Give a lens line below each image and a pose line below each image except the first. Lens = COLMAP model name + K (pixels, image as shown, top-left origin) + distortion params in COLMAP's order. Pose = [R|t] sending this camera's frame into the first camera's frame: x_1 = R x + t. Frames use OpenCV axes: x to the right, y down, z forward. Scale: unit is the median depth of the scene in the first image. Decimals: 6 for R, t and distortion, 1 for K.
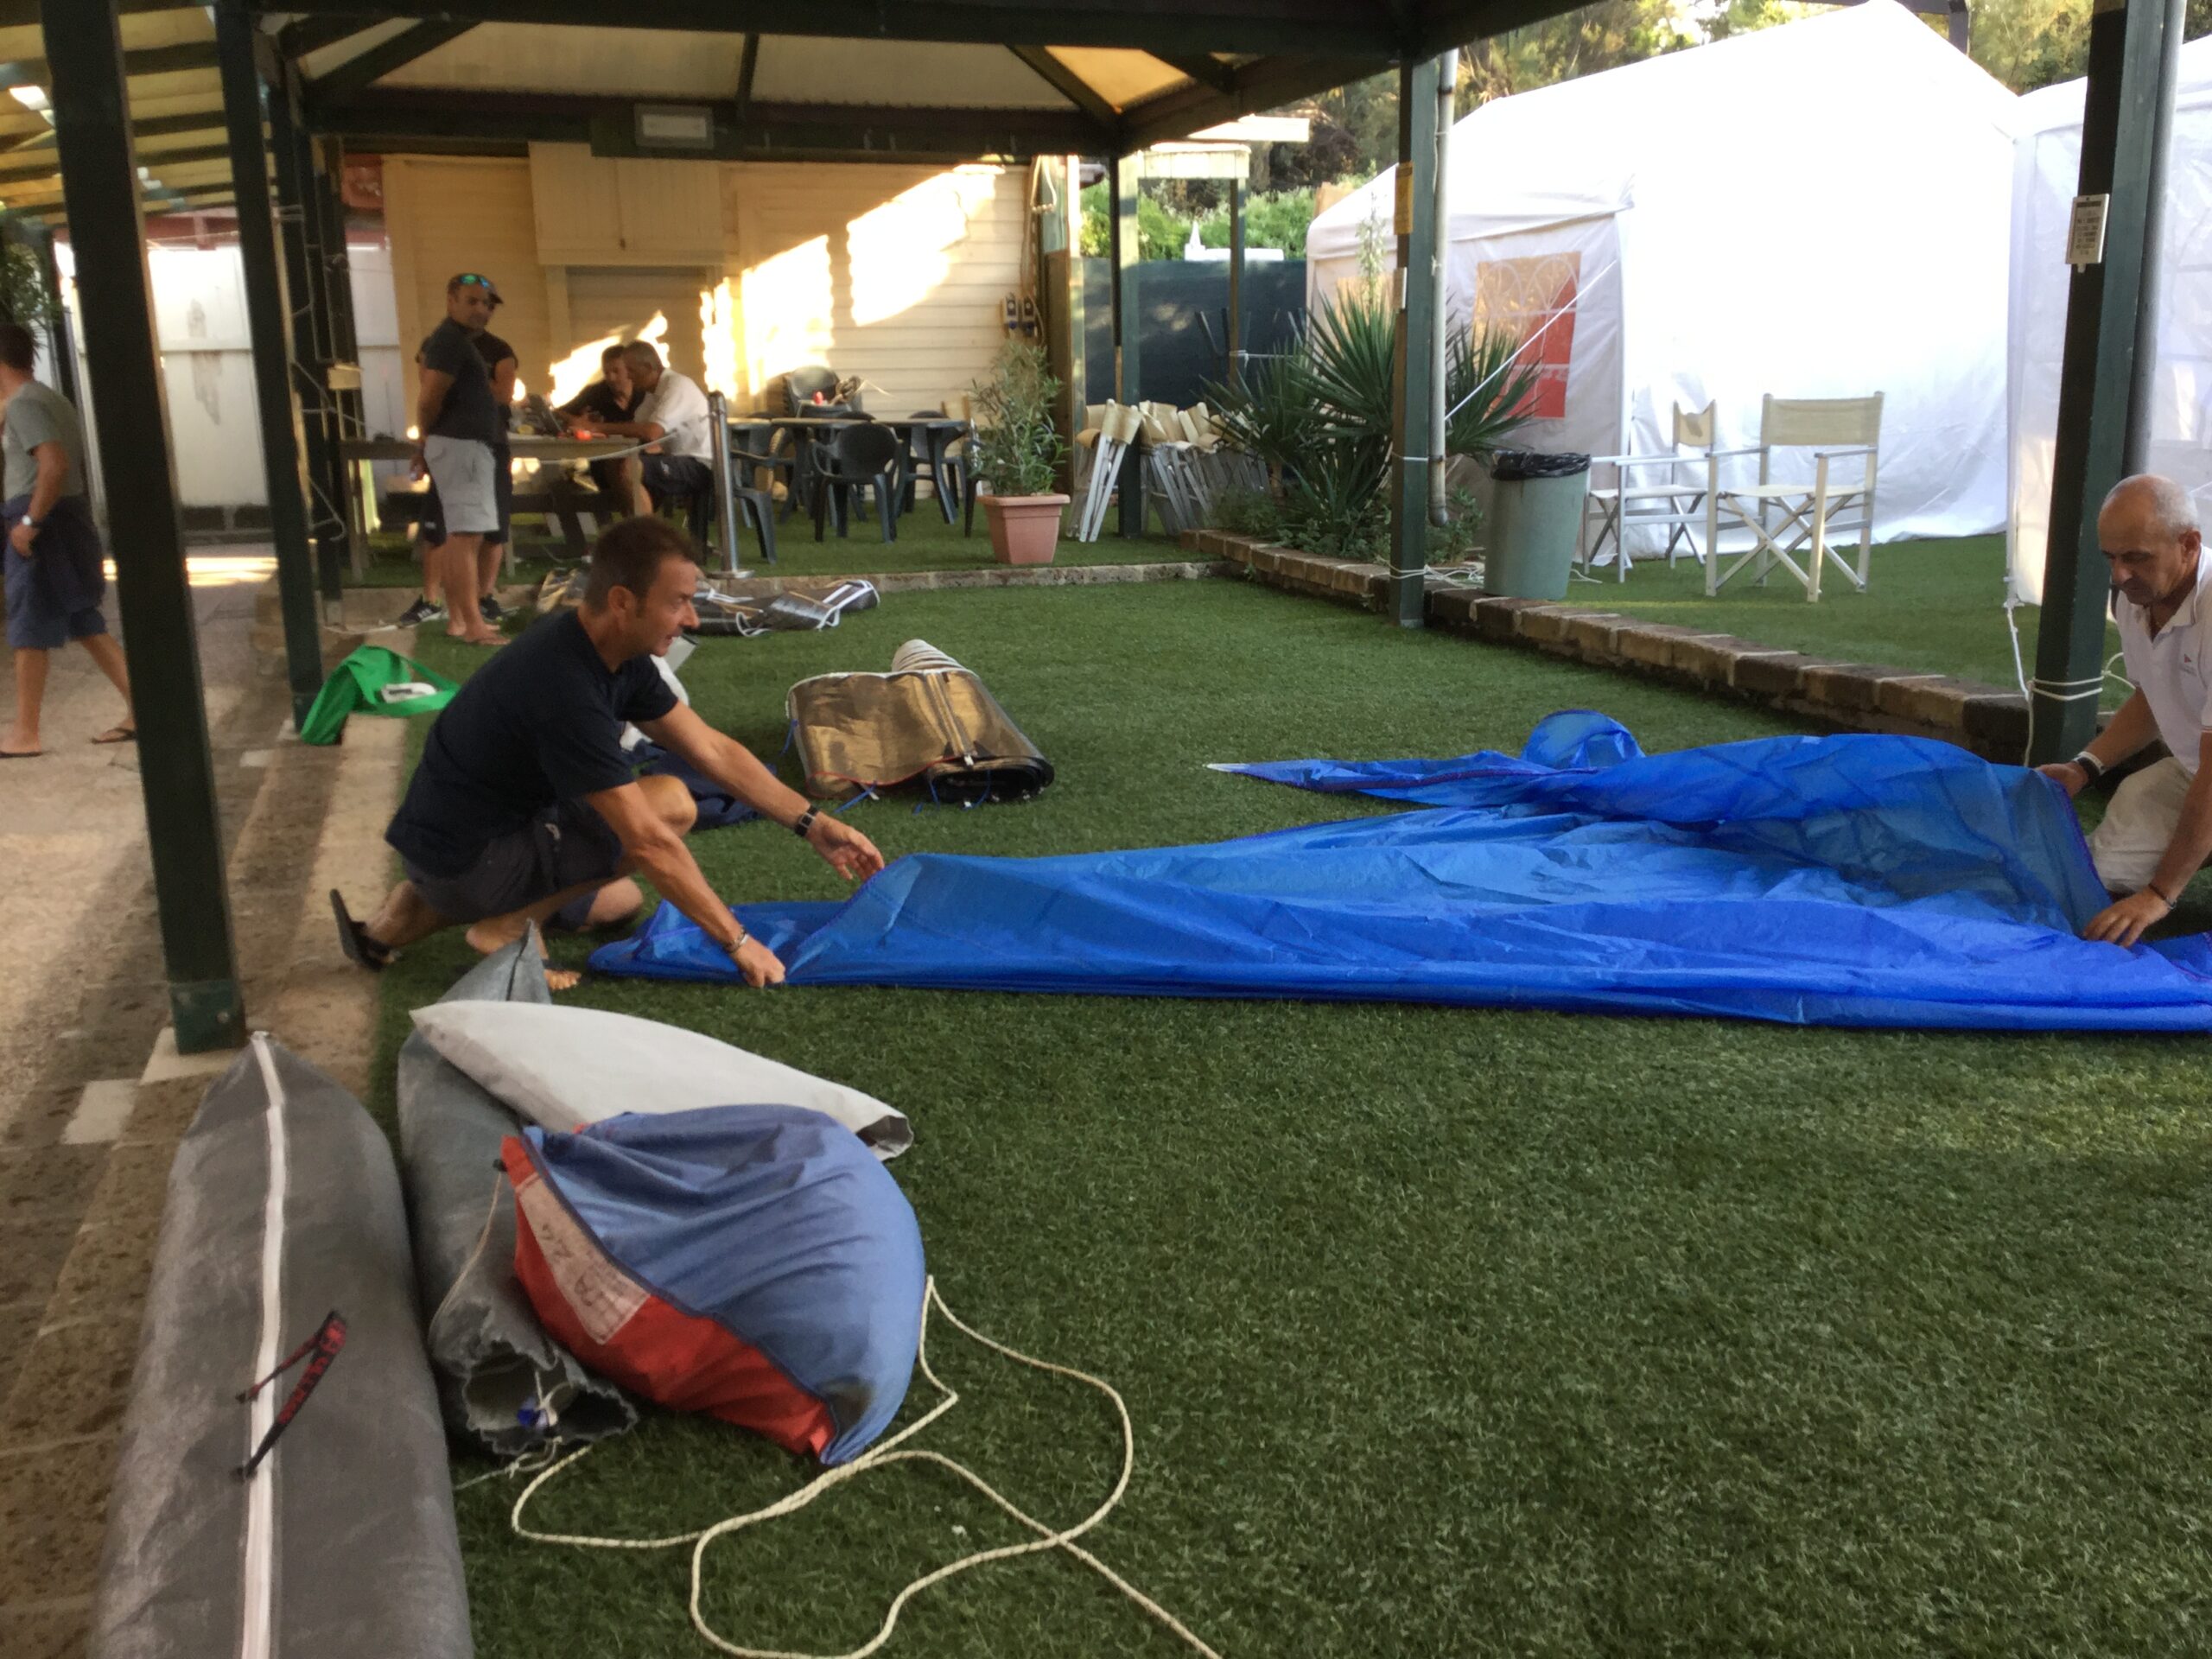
lens RADIAL K [[1998.2, 0, 1090.4], [0, 1998.2, 844.4], [0, 0, 1]] dist [0.023597, 0.000000]
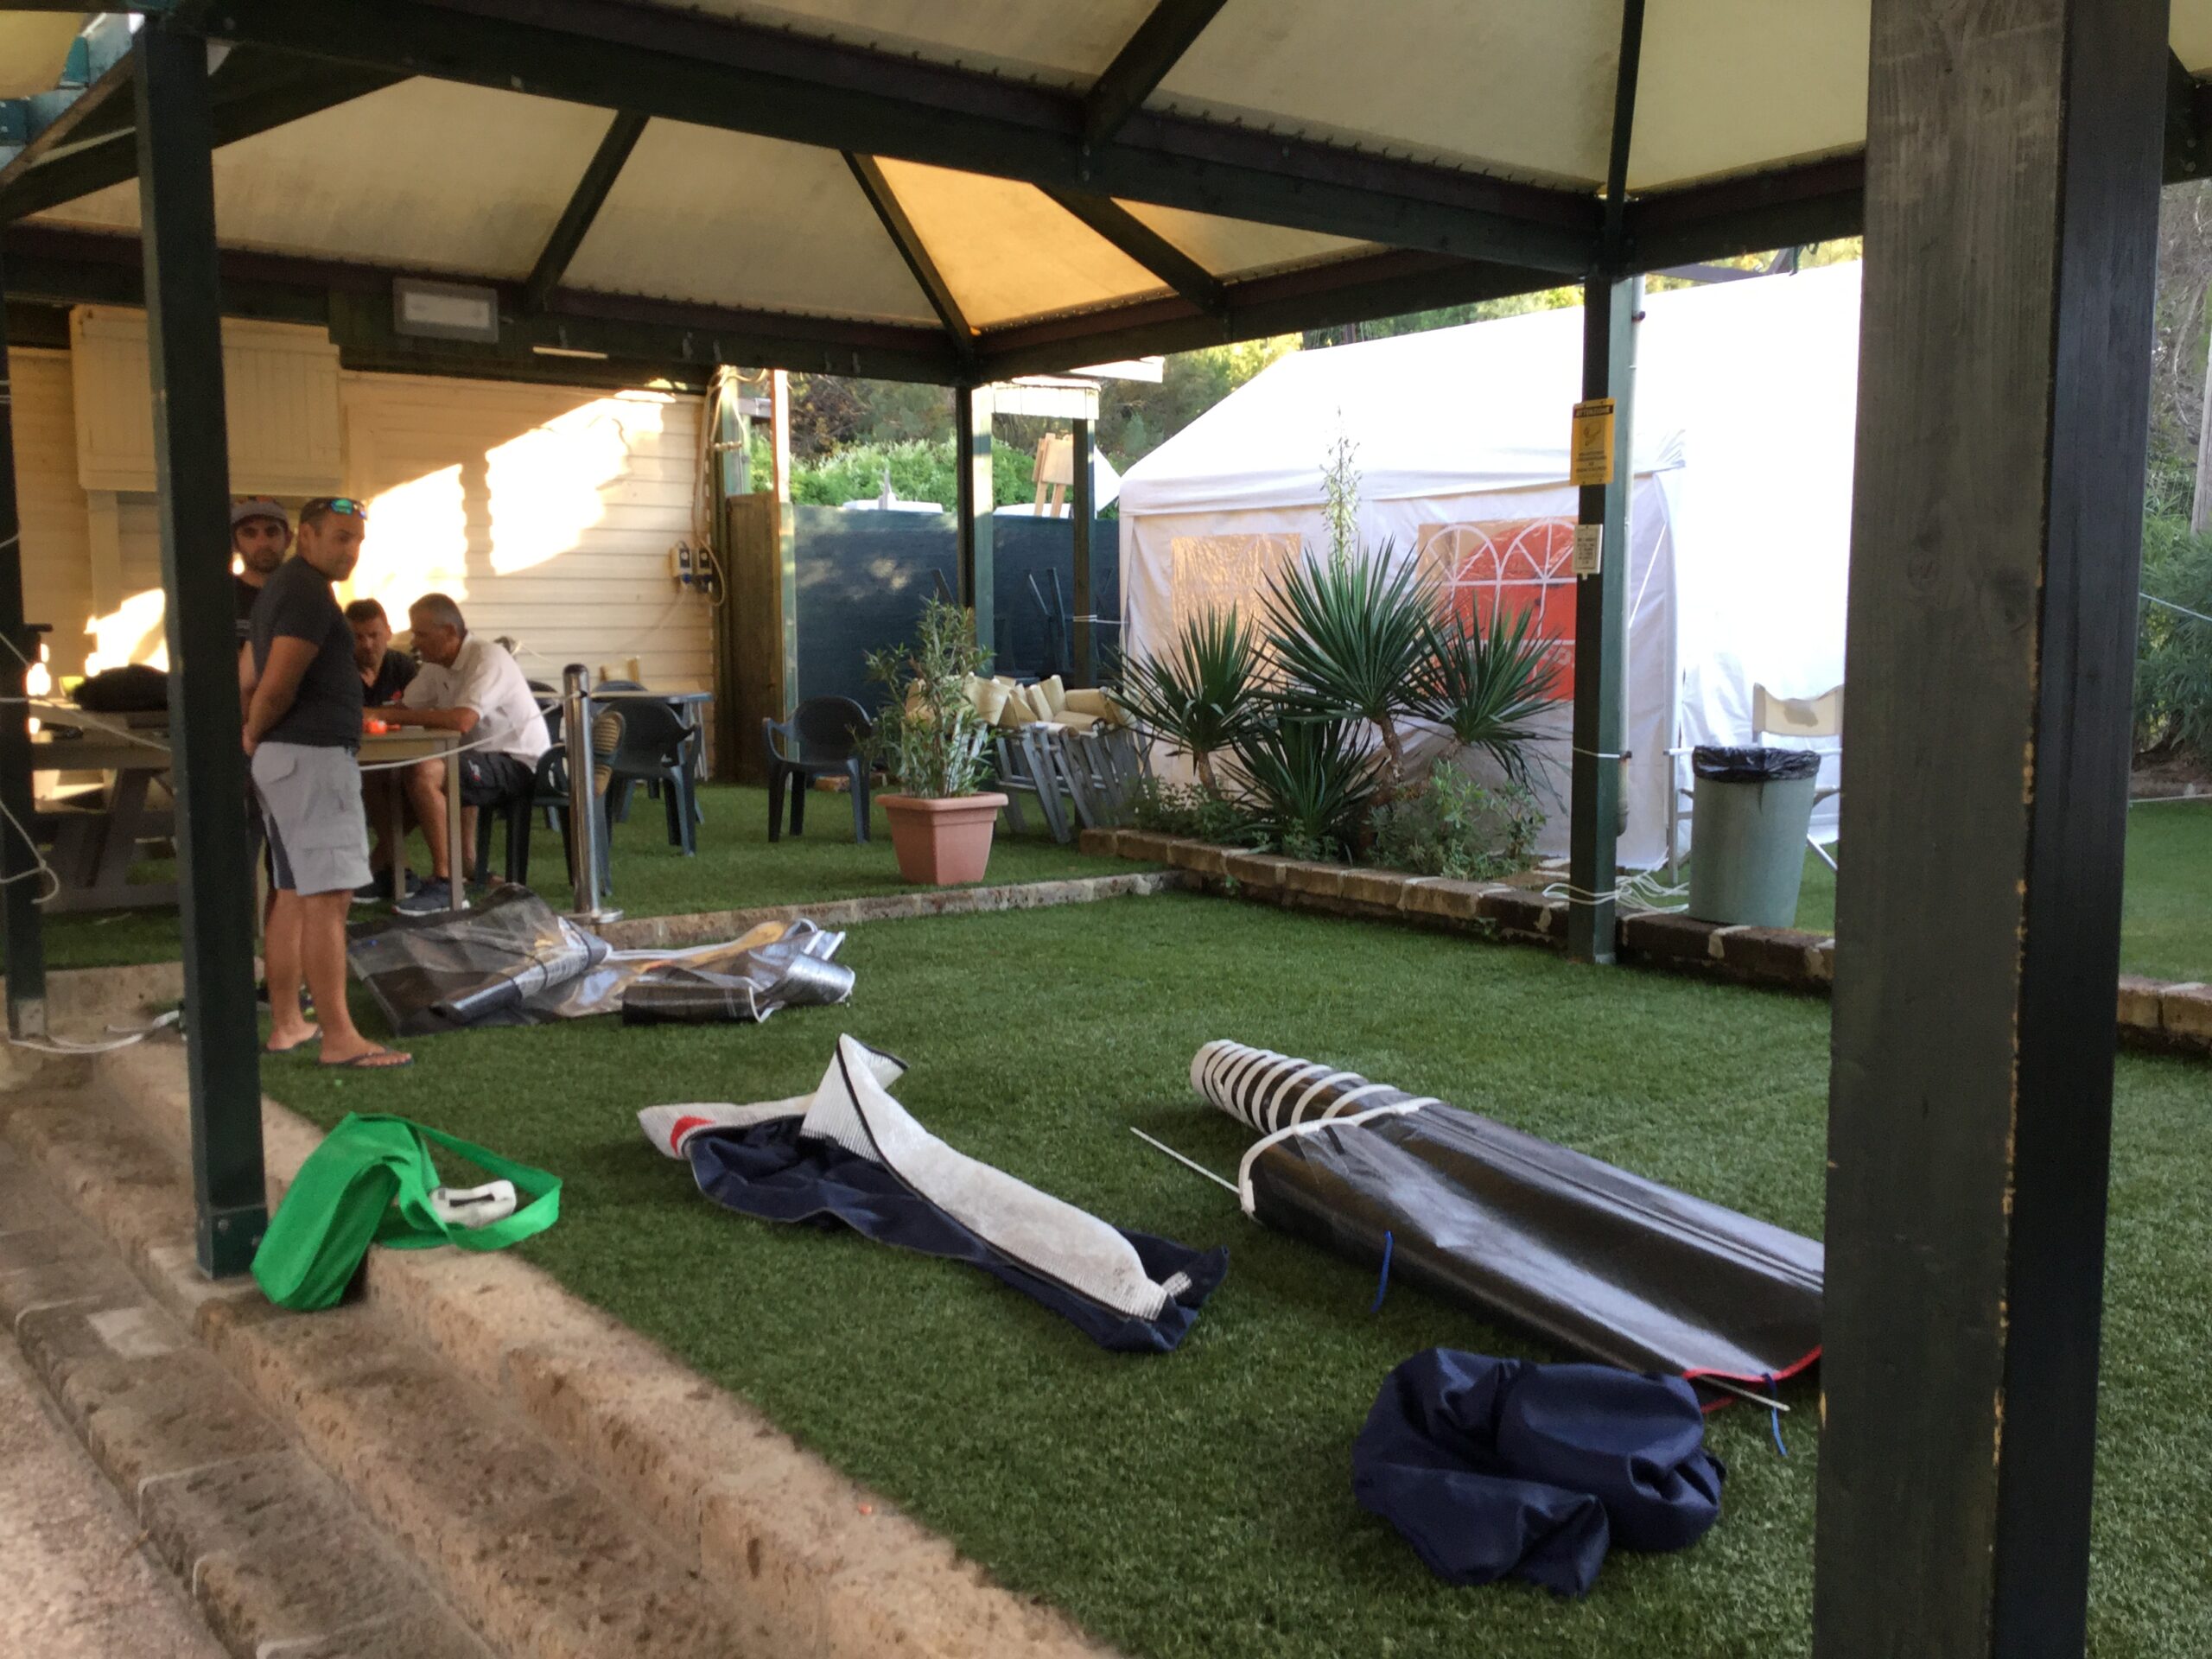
lens RADIAL K [[1998.2, 0, 1120.2], [0, 1998.2, 813.7], [0, 0, 1]] dist [0.023597, 0.000000]
pose [[0.934585, -0.021343, 0.355099, -0.223704], [0.070034, 0.989702, -0.124837, -0.060645], [-0.348777, 0.141540, 0.926456, 0.237230]]
